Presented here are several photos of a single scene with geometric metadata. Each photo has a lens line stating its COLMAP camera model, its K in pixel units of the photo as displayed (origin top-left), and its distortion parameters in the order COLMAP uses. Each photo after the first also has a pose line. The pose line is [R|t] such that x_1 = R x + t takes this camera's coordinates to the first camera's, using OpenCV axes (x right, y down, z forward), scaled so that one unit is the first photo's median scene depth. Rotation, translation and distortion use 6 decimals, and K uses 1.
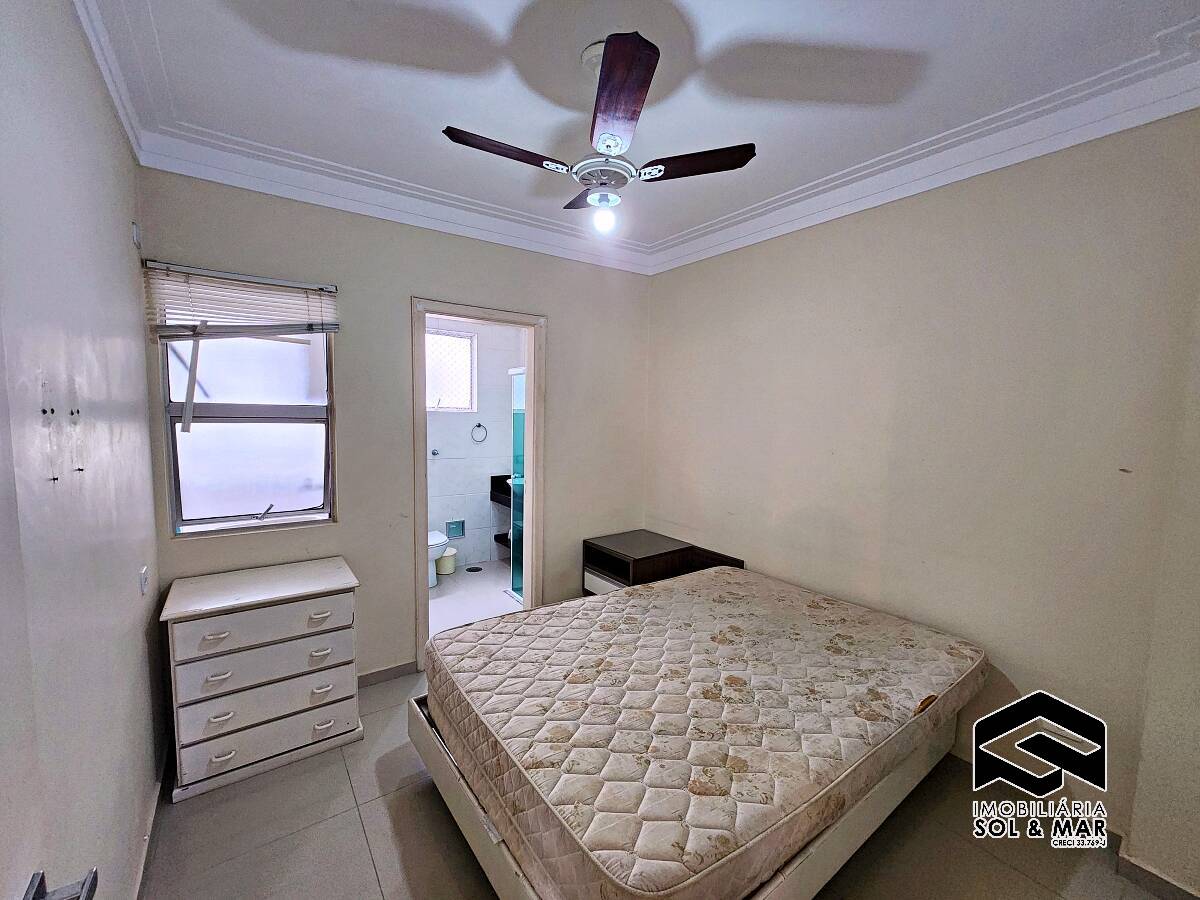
lens RADIAL K [[492.3, 0, 604.0], [0, 492.3, 455.0], [0, 0, 1]] dist [-0.001907, 0.000609]
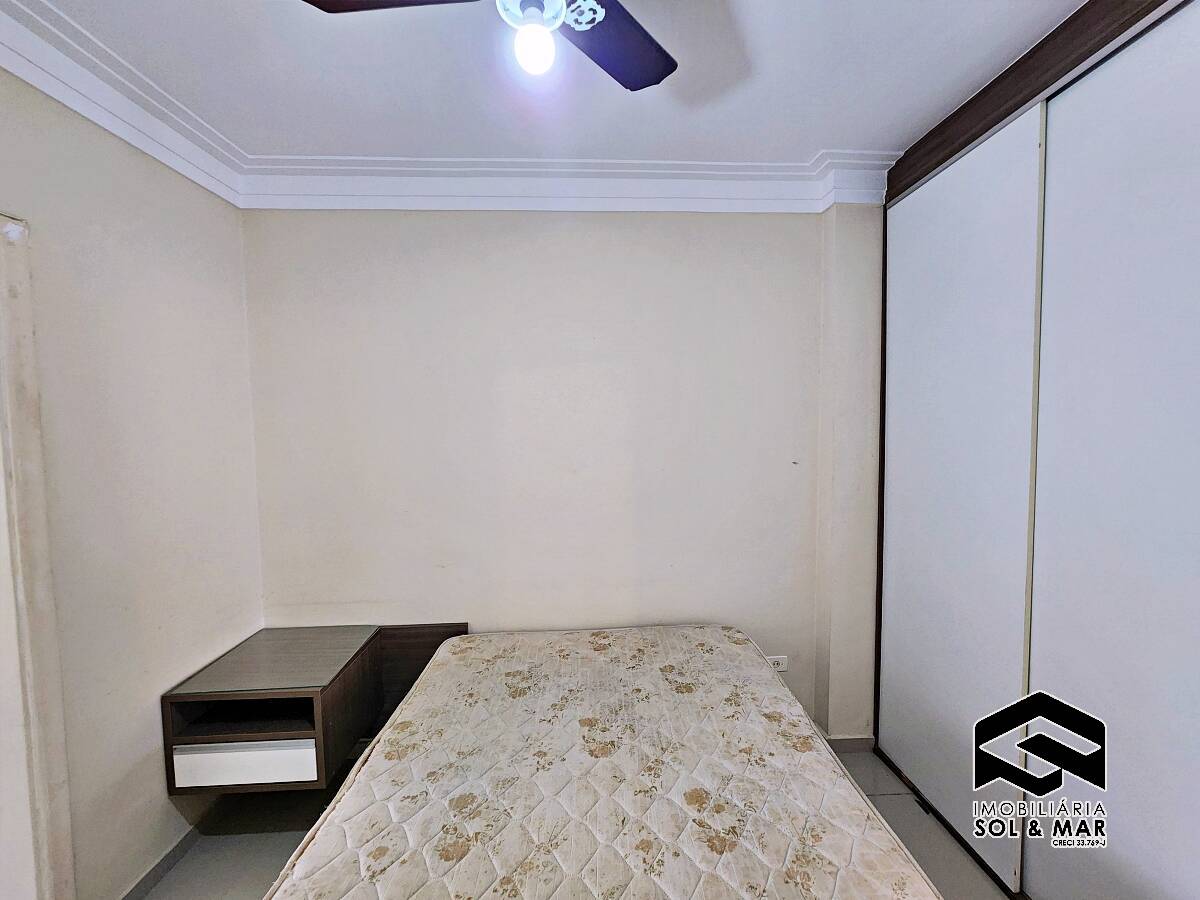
lens RADIAL K [[492.3, 0, 603.6], [0, 492.3, 449.4], [0, 0, 1]] dist [-0.001907, 0.000609]
pose [[0.550664, -0.070867, 0.831714, -0.283552], [0.095032, 0.995234, 0.021881, -0.065979], [-0.829300, 0.066991, 0.554774, 0.493310]]
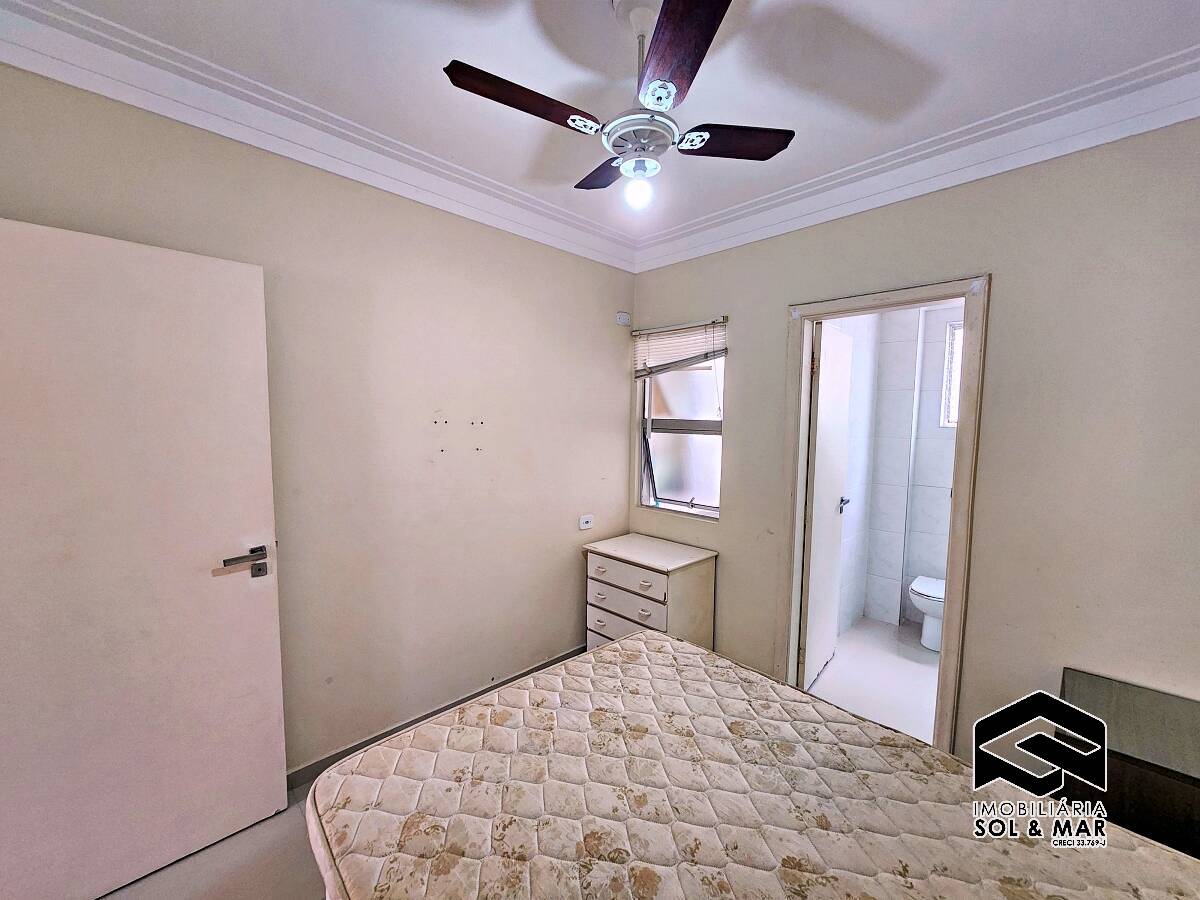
lens RADIAL K [[492.3, 0, 602.6], [0, 492.3, 450.4], [0, 0, 1]] dist [-0.001907, 0.000609]
pose [[0.150493, 0.049669, -0.987363, 0.588277], [-0.097579, 0.994606, 0.035160, -0.046327], [0.983784, 0.091055, 0.154528, 0.597321]]
